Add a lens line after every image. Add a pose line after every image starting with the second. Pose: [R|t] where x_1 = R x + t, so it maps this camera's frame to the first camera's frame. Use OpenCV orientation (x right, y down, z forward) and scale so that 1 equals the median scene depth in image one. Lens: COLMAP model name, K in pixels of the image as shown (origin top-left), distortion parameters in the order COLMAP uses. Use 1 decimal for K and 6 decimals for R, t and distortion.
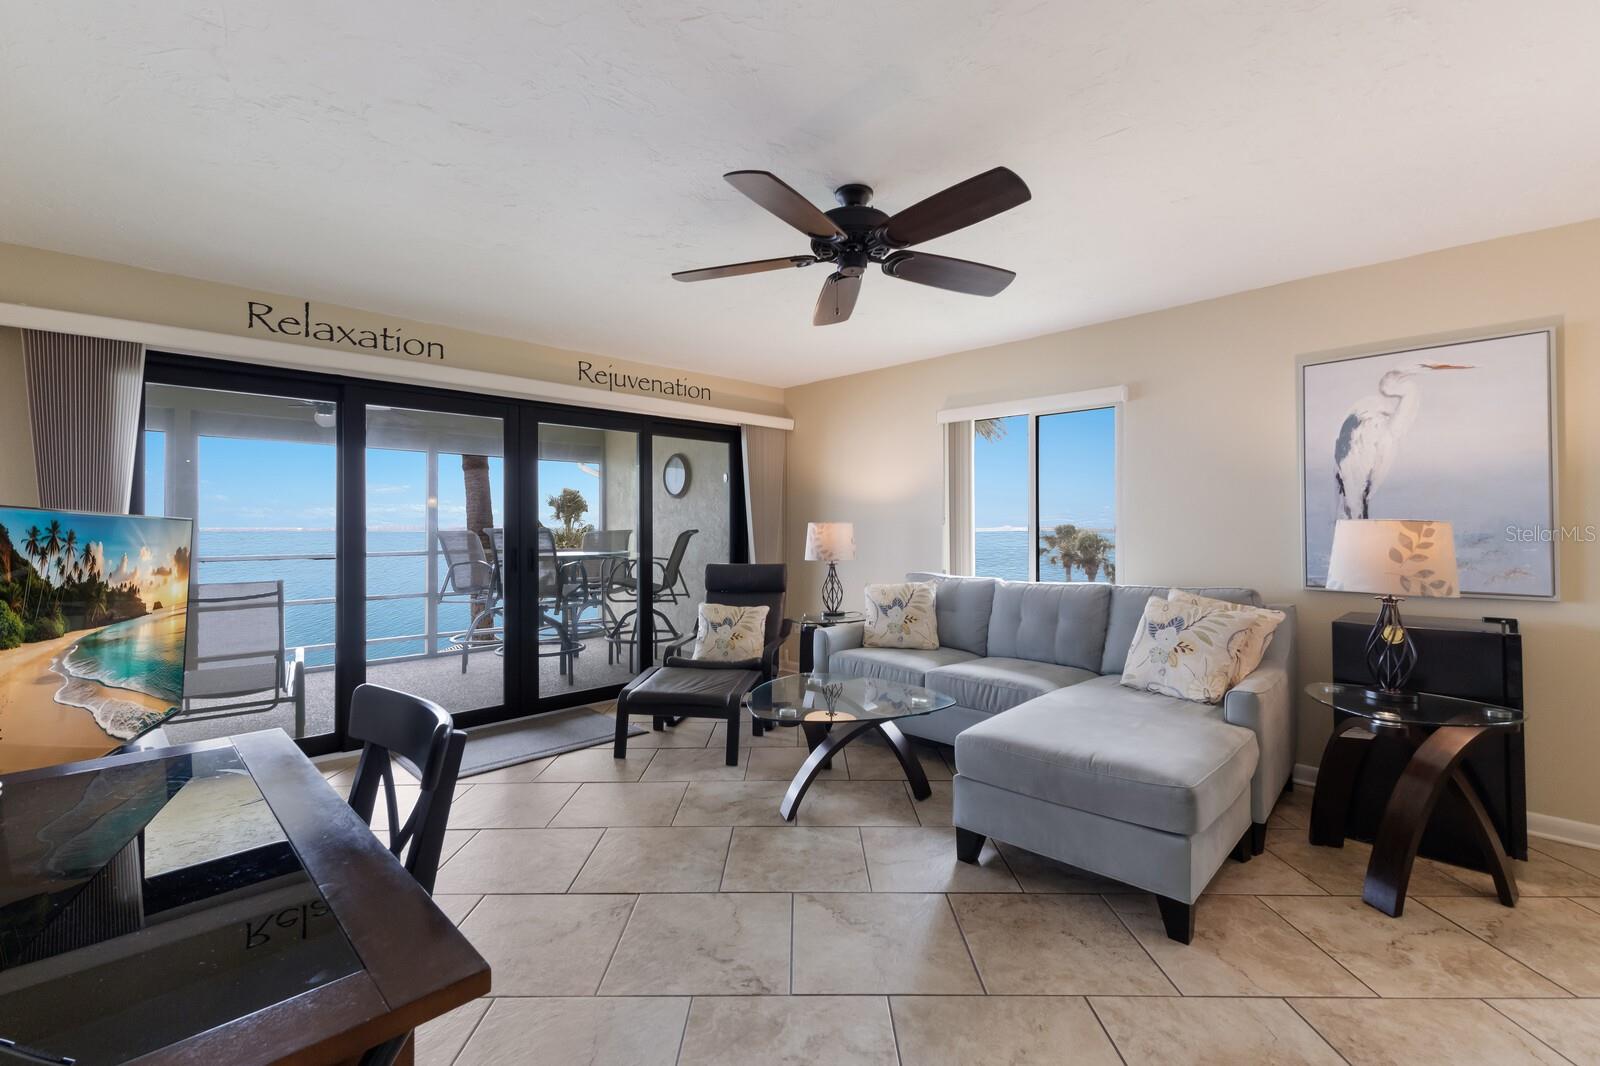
lens RADIAL K [[698.1, 0, 808.4], [0, 698.1, 521.6], [0, 0, 1]] dist [0.013372, 0.000688]
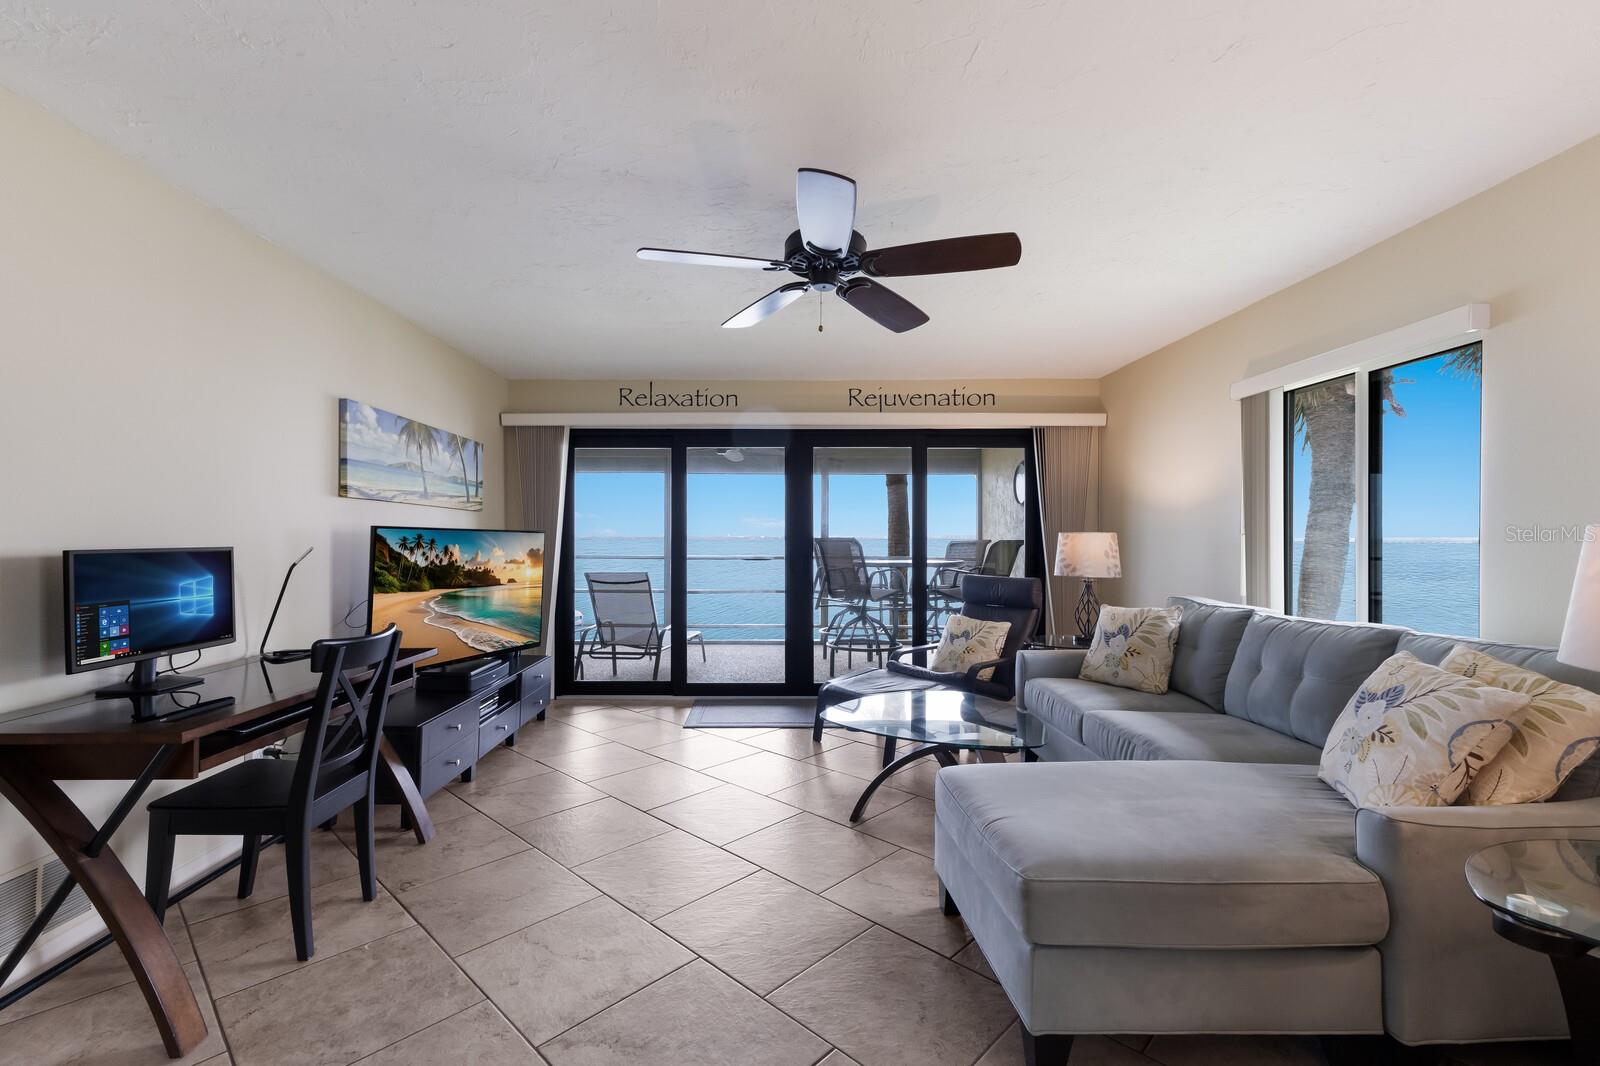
lens RADIAL K [[698.1, 0, 769.8], [0, 698.1, 543.7], [0, 0, 1]] dist [0.013372, 0.000688]
pose [[0.706354, 0.009173, -0.707799, 0.487920], [0.003119, 0.999866, 0.016071, 0.000213], [0.707852, -0.013559, 0.706231, 0.150859]]
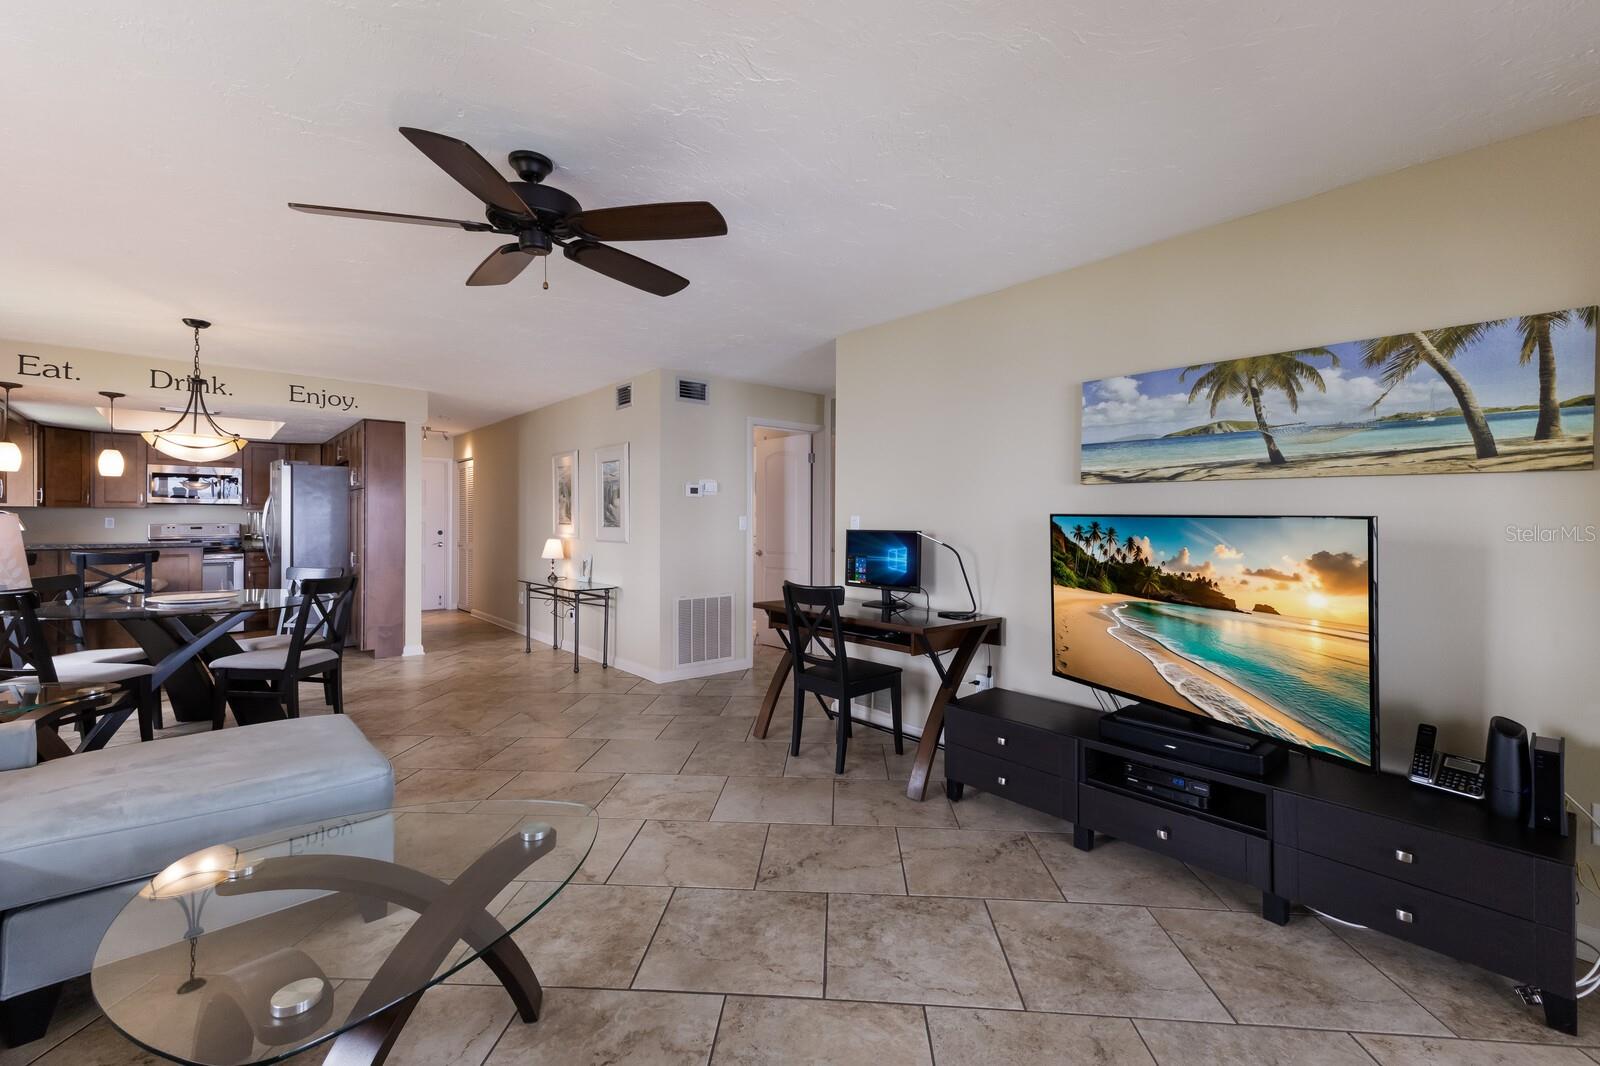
lens RADIAL K [[698.1, 0, 809.3], [0, 698.1, 501.4], [0, 0, 1]] dist [0.013372, 0.000688]
pose [[-0.998394, -0.001873, 0.056620, -0.238690], [-0.003932, 0.999334, -0.036275, 0.007154], [-0.056514, -0.036440, -0.997737, 1.281348]]
